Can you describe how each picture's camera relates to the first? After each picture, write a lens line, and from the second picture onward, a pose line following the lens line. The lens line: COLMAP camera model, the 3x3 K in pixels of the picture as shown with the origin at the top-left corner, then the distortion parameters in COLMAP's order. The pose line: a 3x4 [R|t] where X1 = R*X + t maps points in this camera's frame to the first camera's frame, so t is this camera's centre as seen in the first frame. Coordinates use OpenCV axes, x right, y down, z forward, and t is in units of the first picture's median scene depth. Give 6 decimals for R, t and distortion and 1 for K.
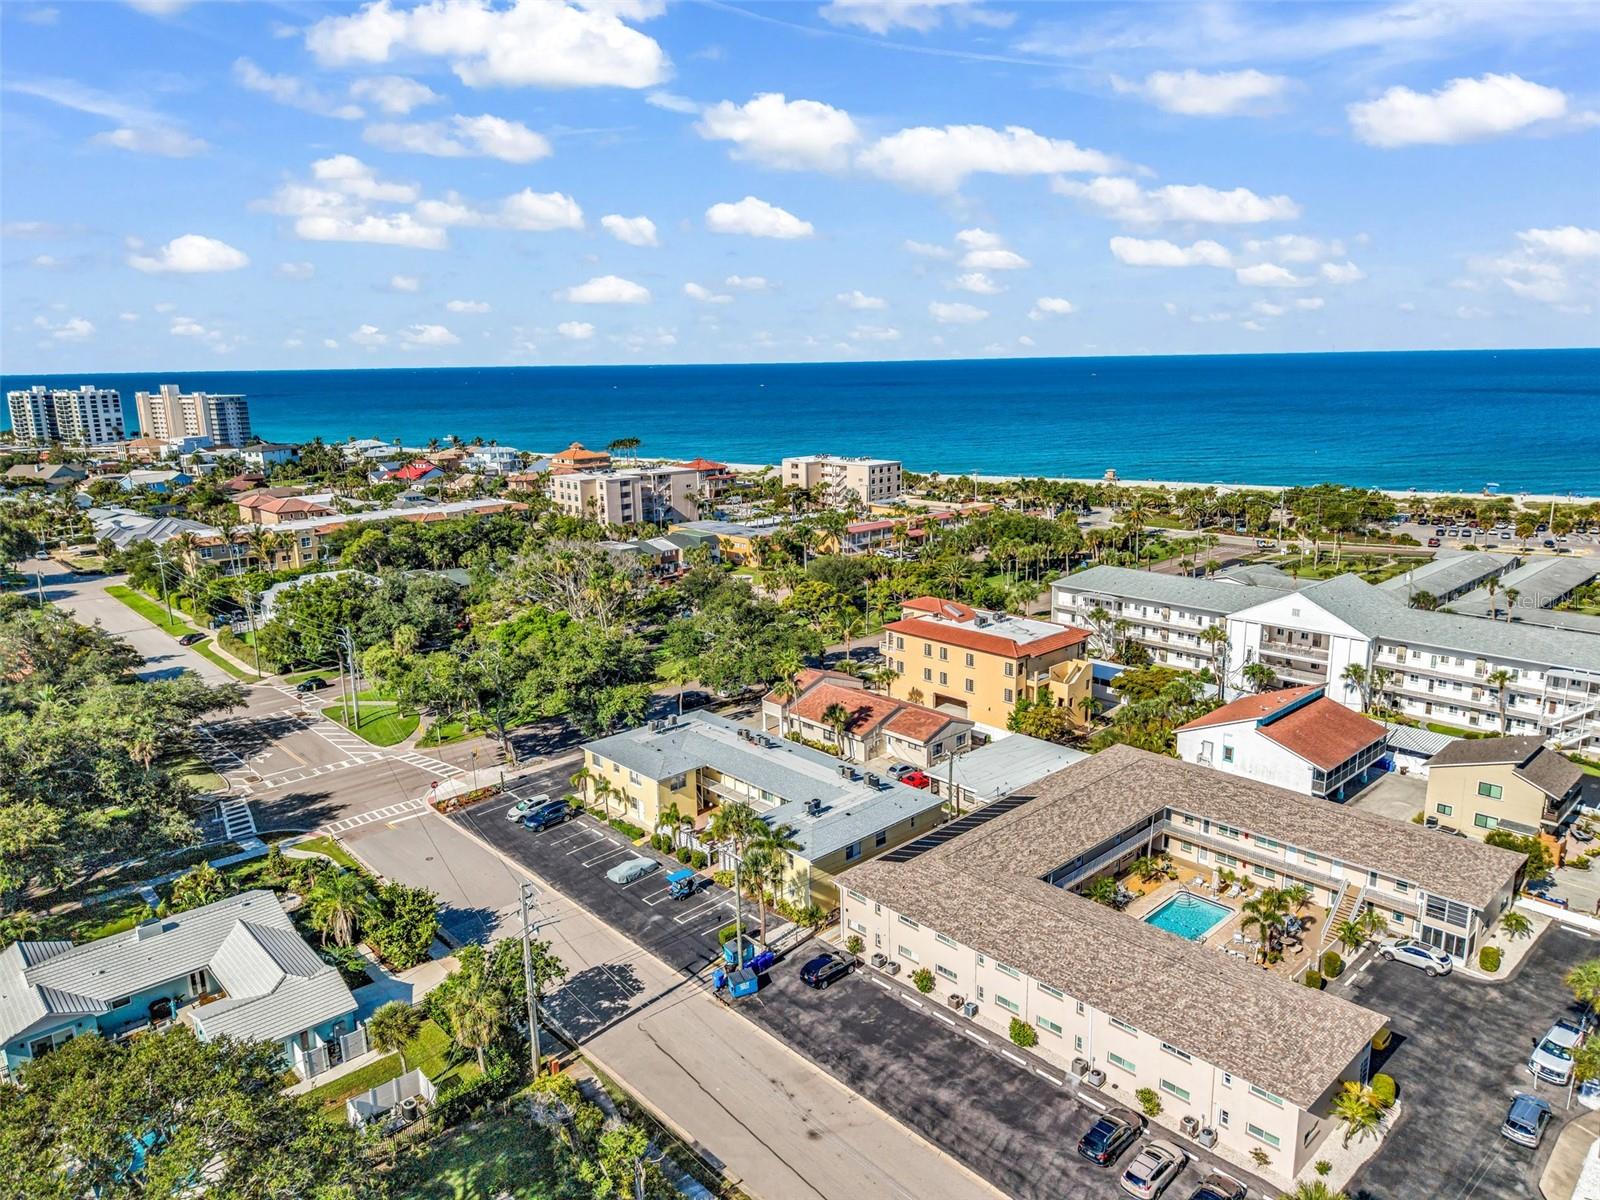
lens RADIAL K [[1065.4, 0, 800.0], [0, 1065.4, 600.0], [0, 0, 1]] dist [0.051284, -0.067709]
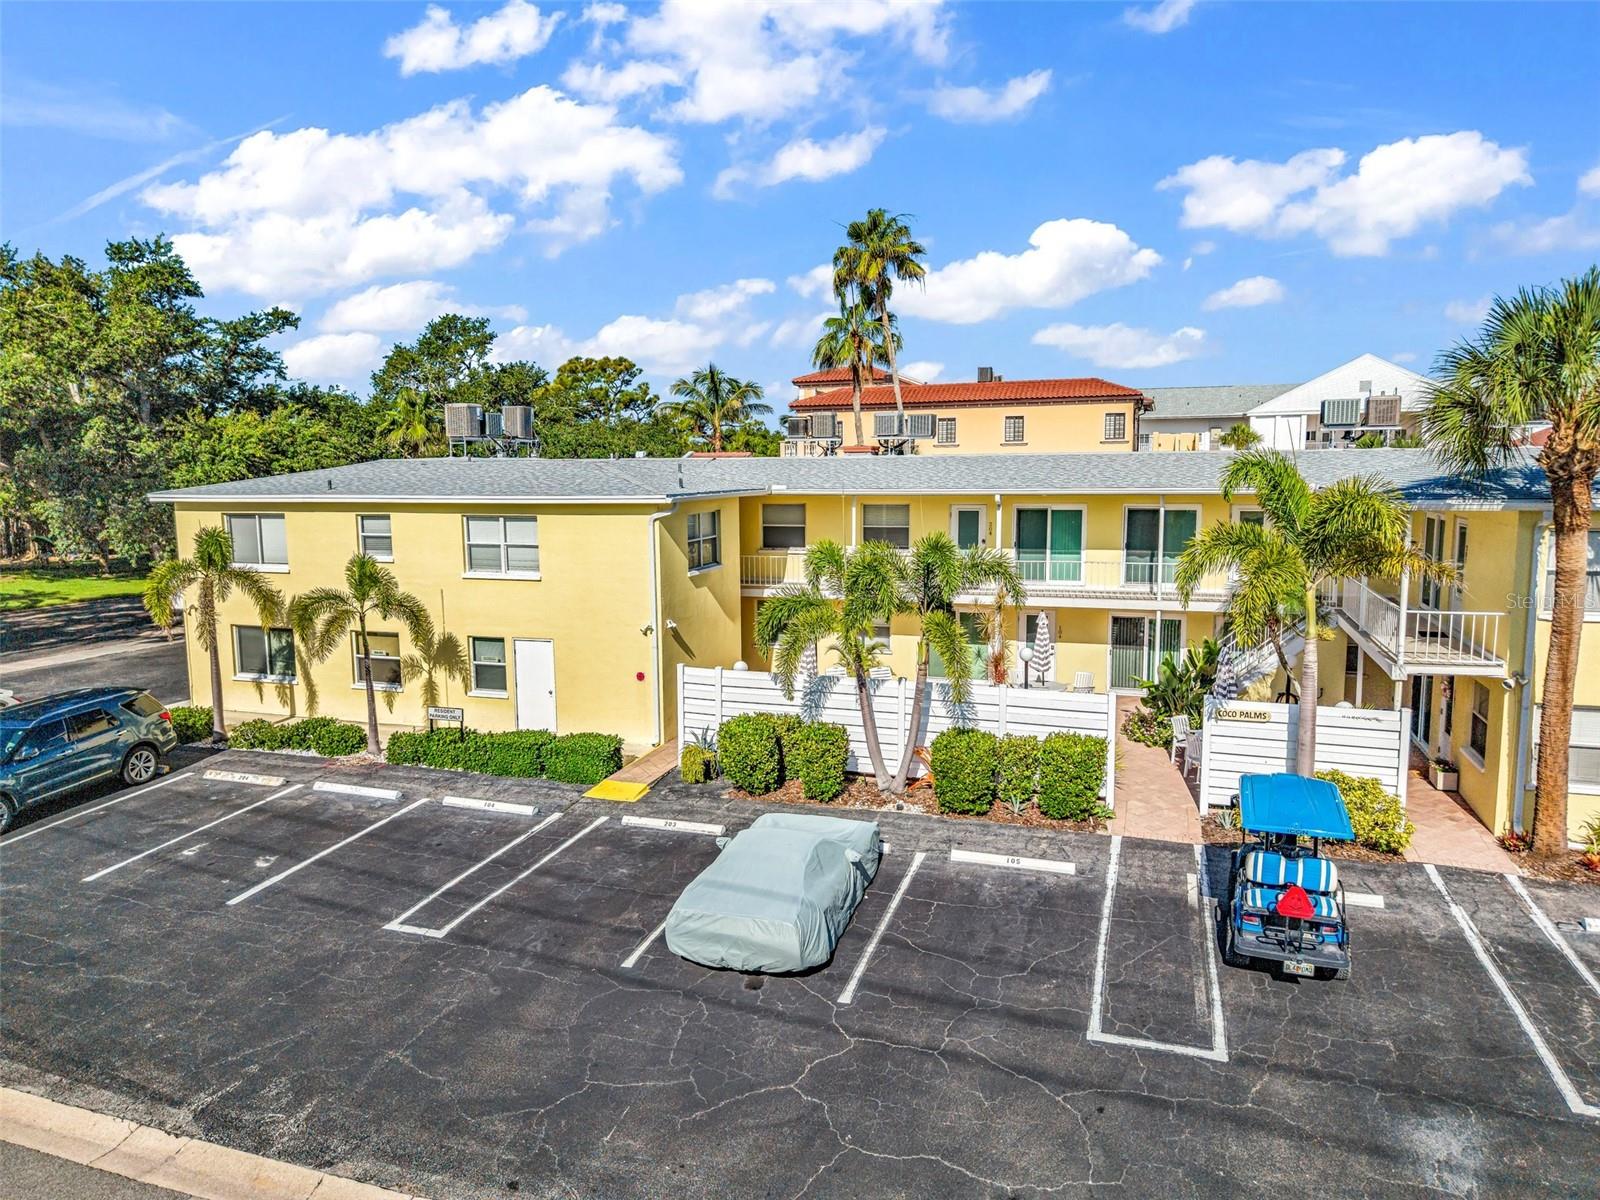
lens RADIAL K [[1071.6, 0, 798.0], [0, 1071.6, 597.5], [0, 0, 1]] dist [0.031267, -0.035763]
pose [[0.881726, -0.052278, 0.468856, -0.162014], [0.100828, 0.991760, -0.079033, 0.159984], [-0.460861, 0.116959, 0.879732, 0.613201]]
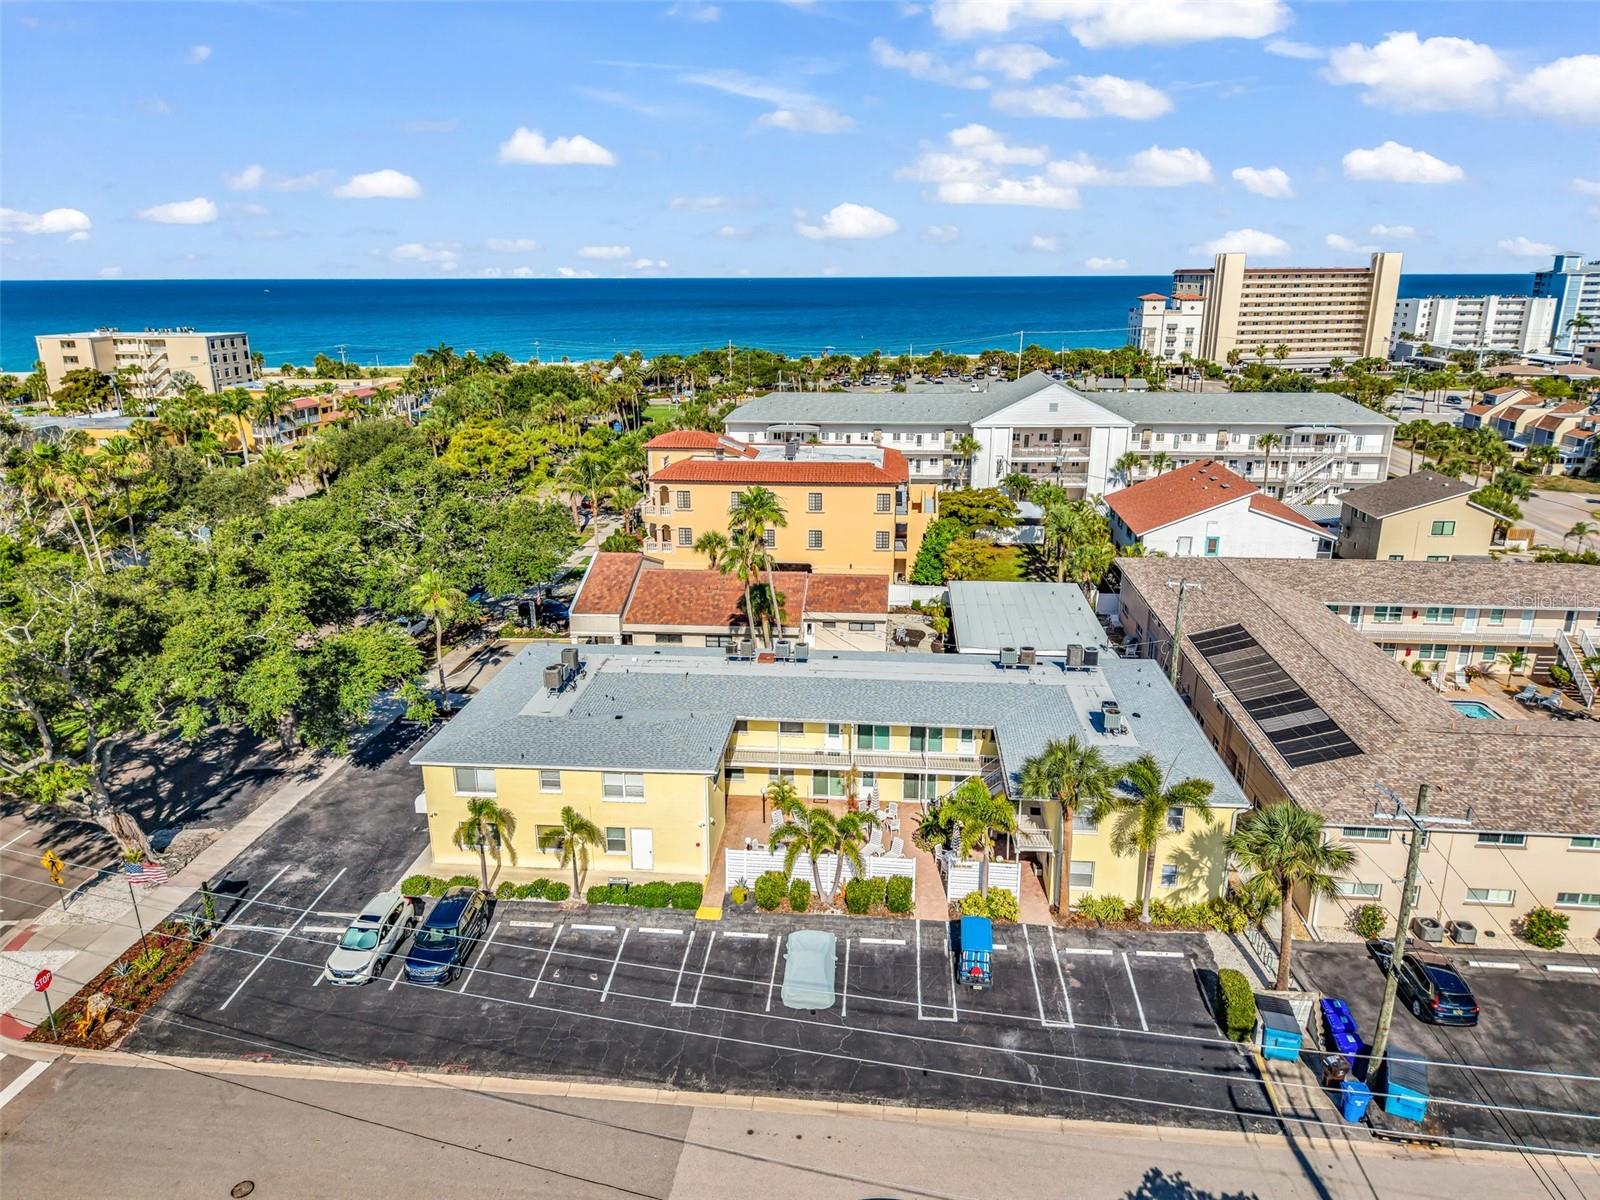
lens RADIAL K [[1071.6, 0, 798.0], [0, 1071.6, 597.5], [0, 0, 1]] dist [0.031267, -0.035763]
pose [[0.747583, -0.179052, 0.639578, -0.296807], [0.138488, 0.983833, 0.113552, 0.037473], [-0.649570, 0.003684, 0.760293, 0.478292]]
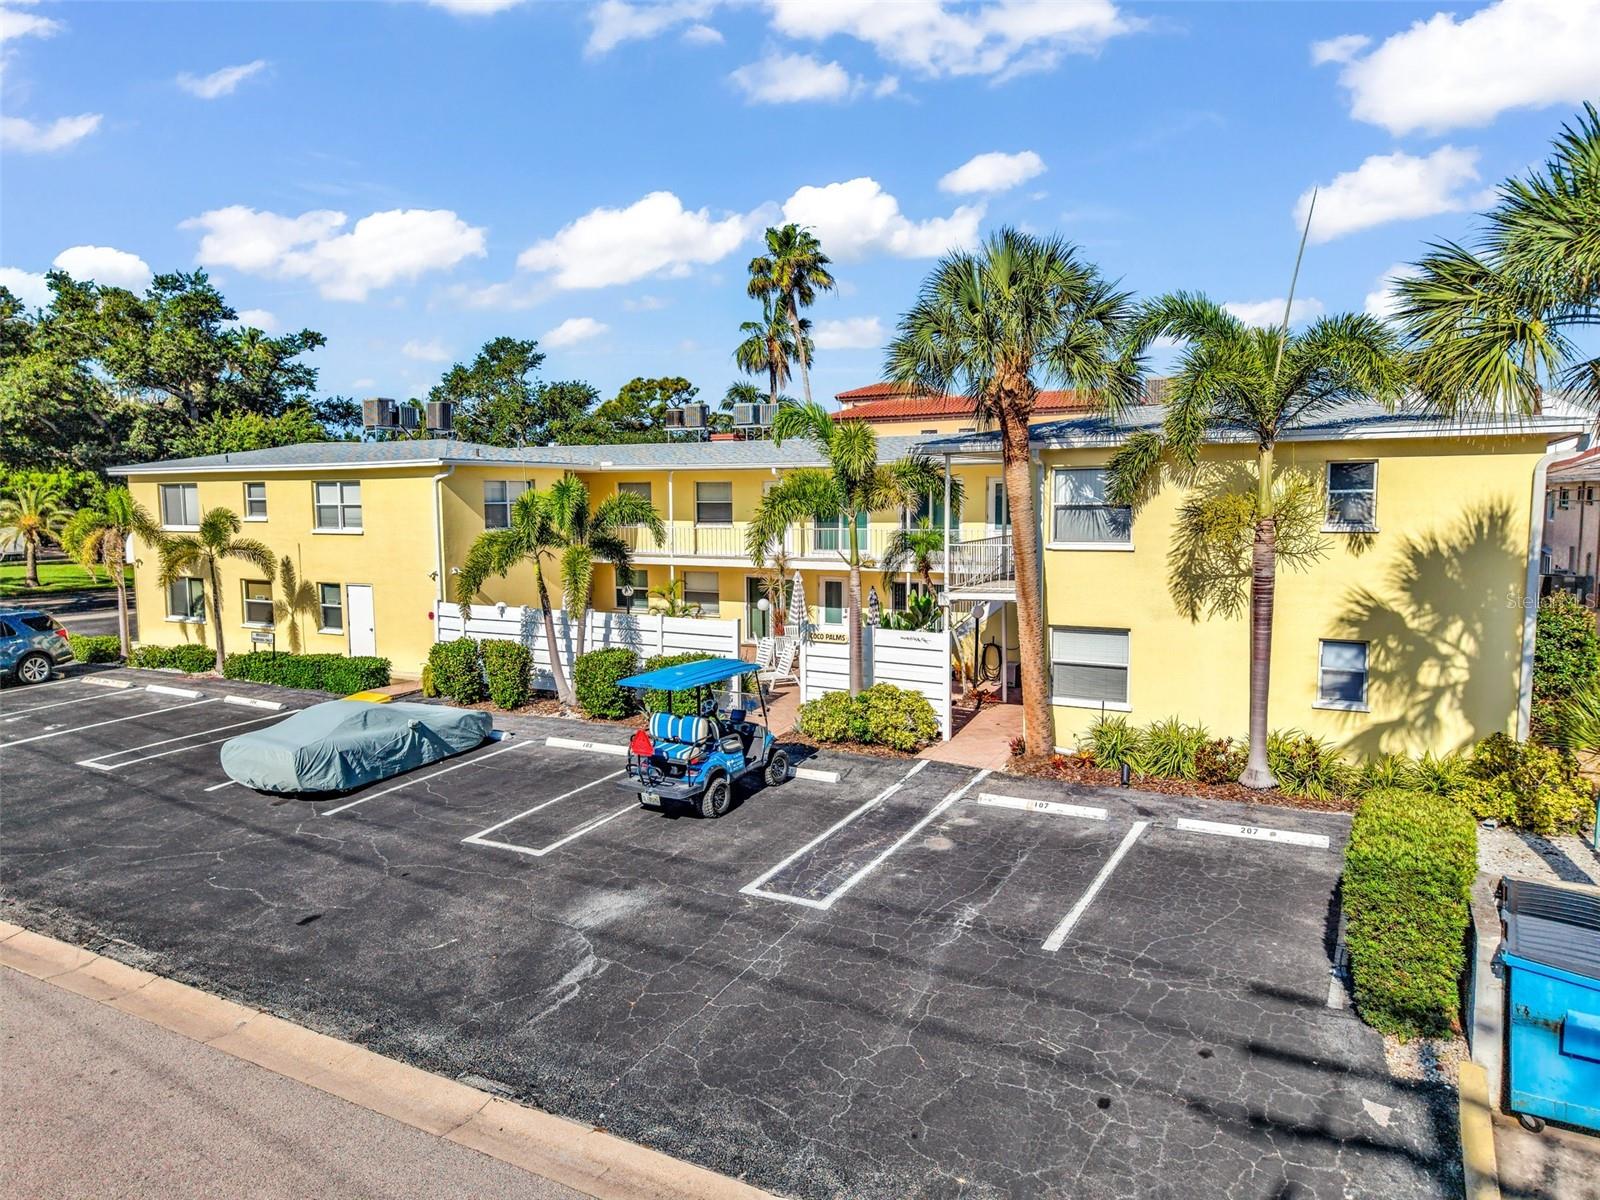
lens RADIAL K [[1065.4, 0, 800.0], [0, 1065.4, 600.0], [0, 0, 1]] dist [0.051284, -0.067709]
pose [[0.947631, -0.022222, 0.318593, -0.103238], [0.063349, 0.990833, -0.119315, 0.182038], [-0.313022, 0.133249, 0.940352, 0.564937]]
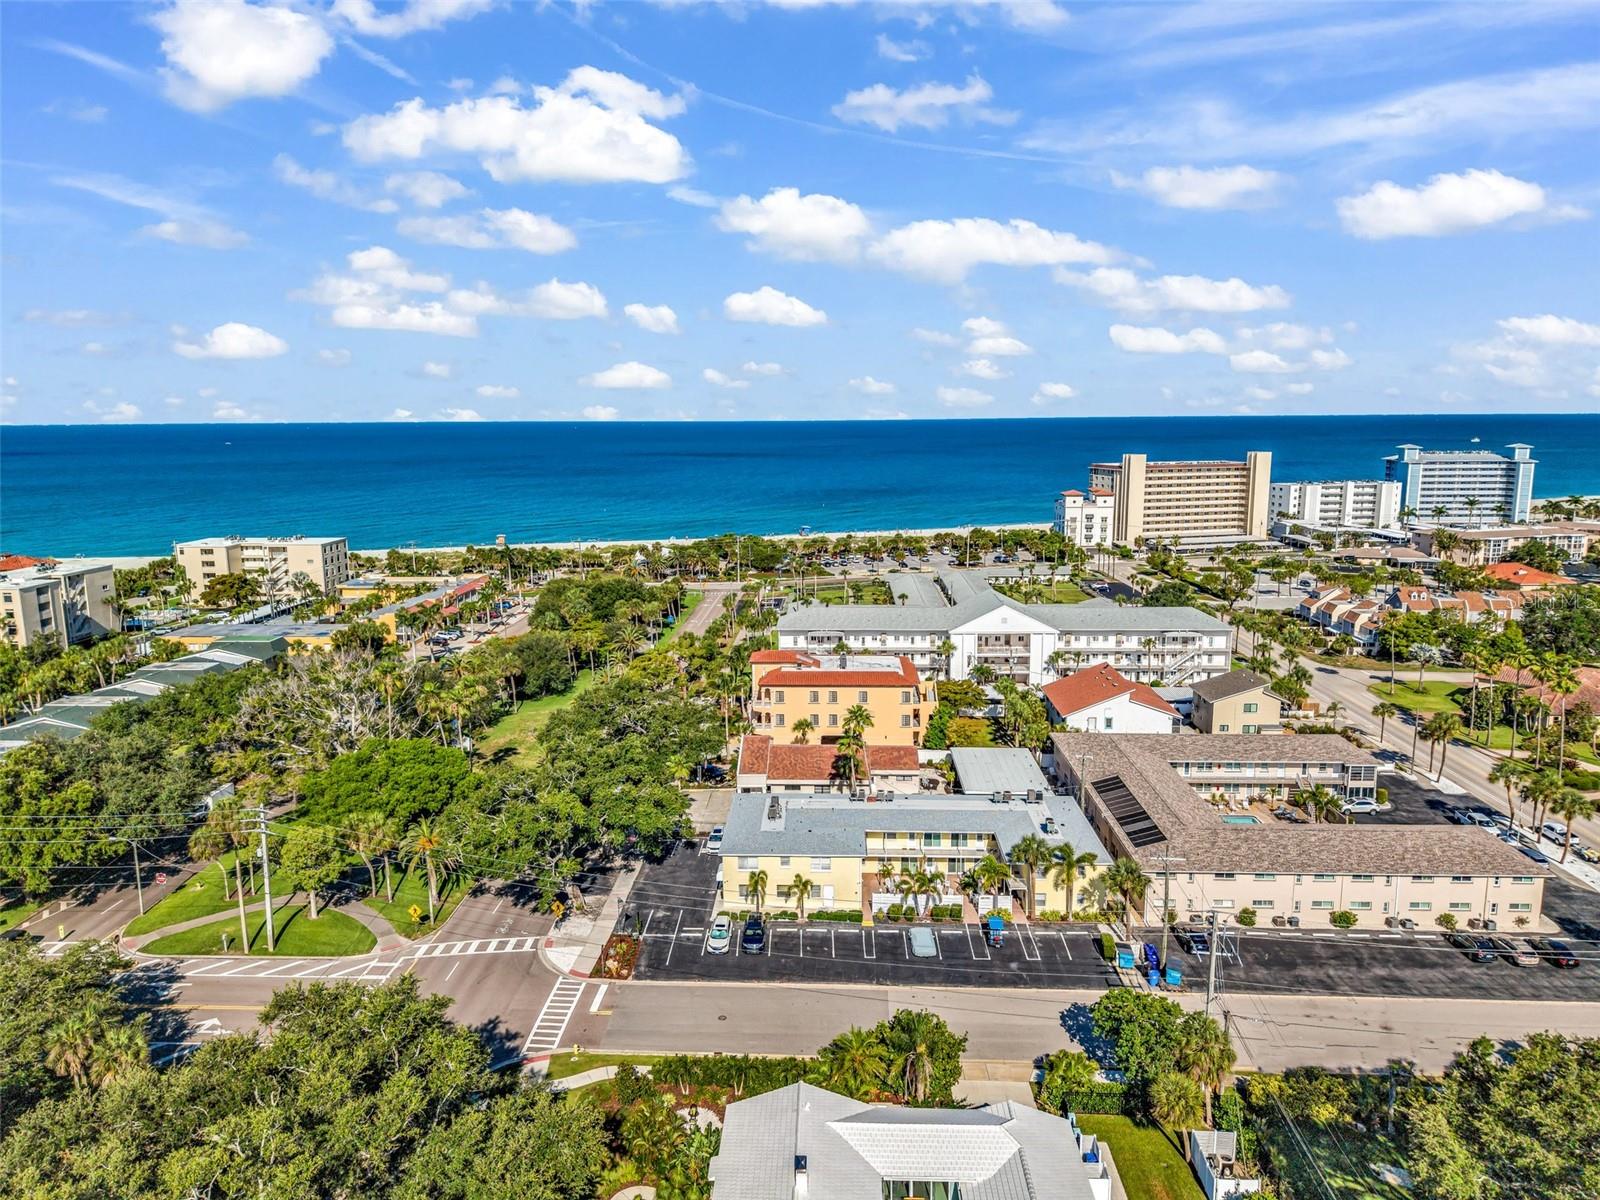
lens RADIAL K [[1071.6, 0, 798.0], [0, 1071.6, 597.5], [0, 0, 1]] dist [0.031267, -0.035763]
pose [[0.710119, -0.106867, 0.695924, -0.634313], [0.150665, 0.988583, -0.001930, -0.052557], [-0.687772, 0.106222, 0.718113, 0.243650]]
